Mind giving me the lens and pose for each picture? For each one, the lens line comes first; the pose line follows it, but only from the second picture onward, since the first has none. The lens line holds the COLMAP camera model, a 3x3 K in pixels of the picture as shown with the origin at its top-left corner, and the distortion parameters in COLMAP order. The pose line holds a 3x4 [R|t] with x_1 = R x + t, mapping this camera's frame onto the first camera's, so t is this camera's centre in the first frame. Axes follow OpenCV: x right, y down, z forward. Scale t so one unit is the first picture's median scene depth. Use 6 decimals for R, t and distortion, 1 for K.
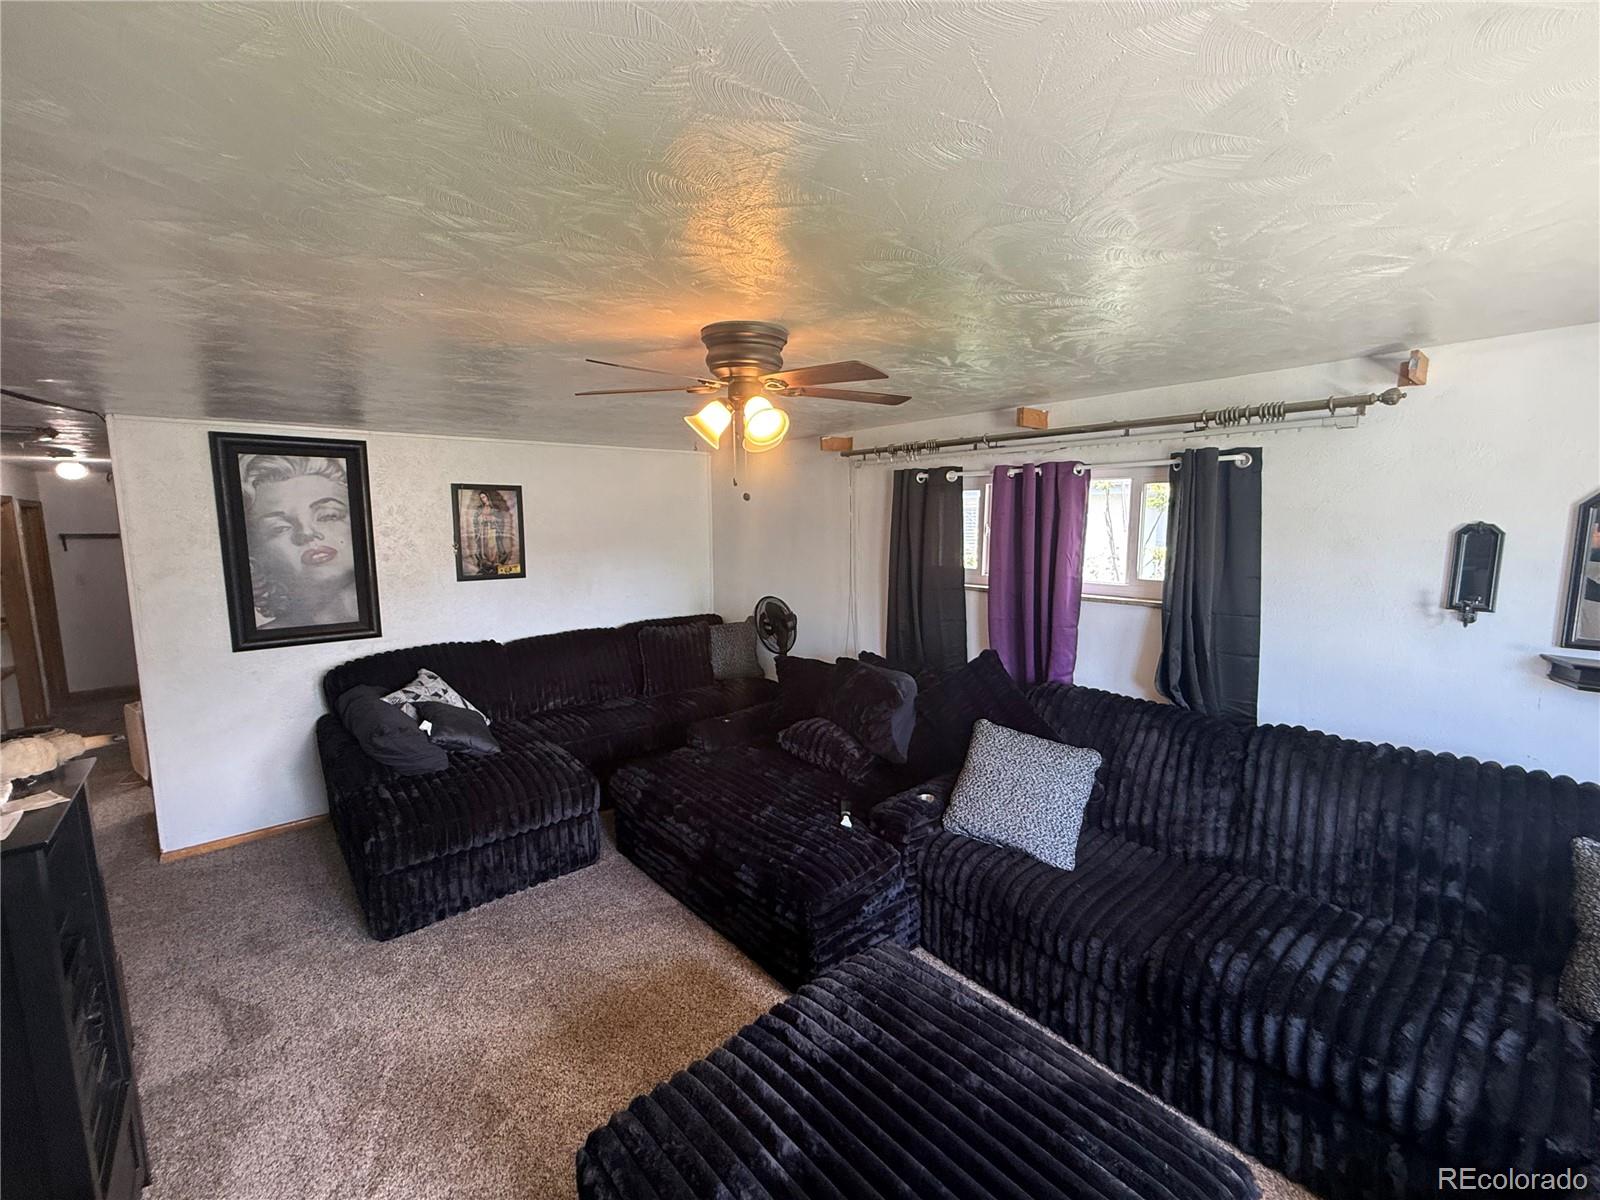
lens RADIAL K [[648.4, 0, 800.0], [0, 648.4, 600.0], [0, 0, 1]] dist [0.000268, 0.000198]
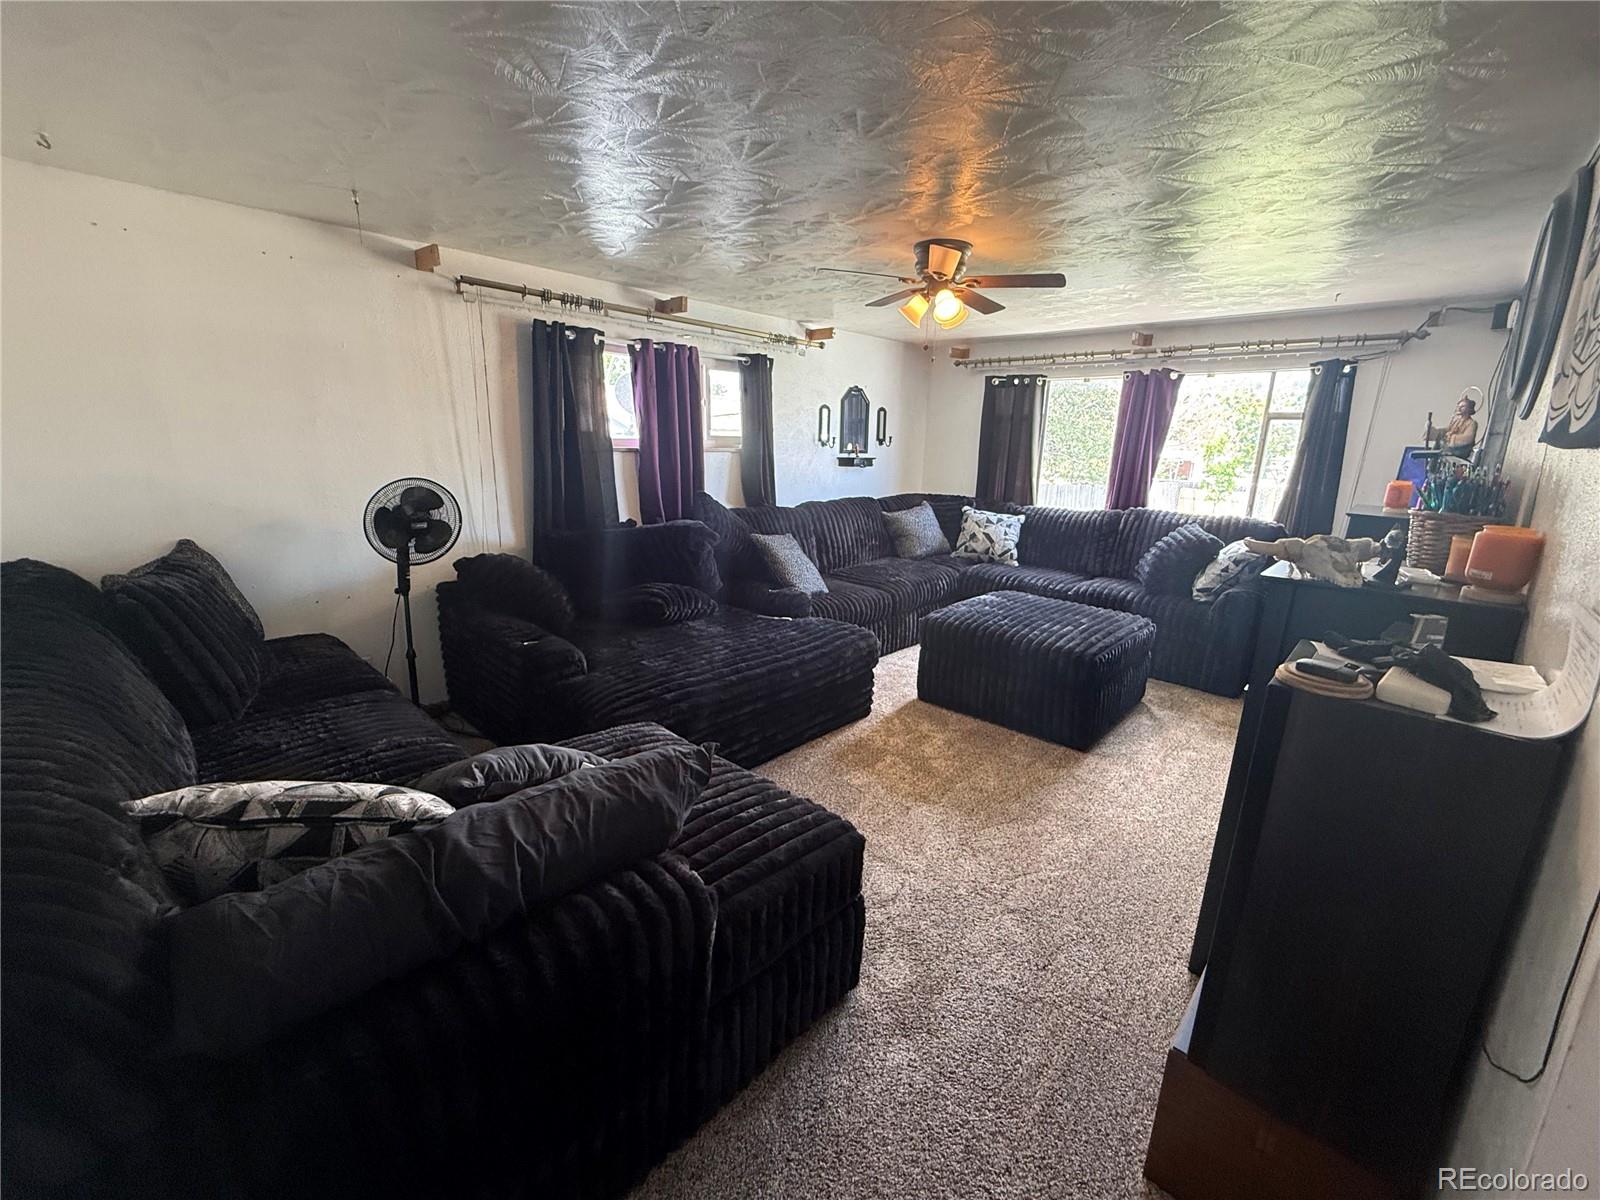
lens RADIAL K [[648.4, 0, 800.0], [0, 648.4, 600.0], [0, 0, 1]] dist [0.000268, 0.000198]
pose [[-0.085129, -0.263214, 0.960974, -0.952912], [0.073123, 0.960224, 0.269486, -0.052564], [-0.993683, 0.093210, -0.062496, 0.850593]]
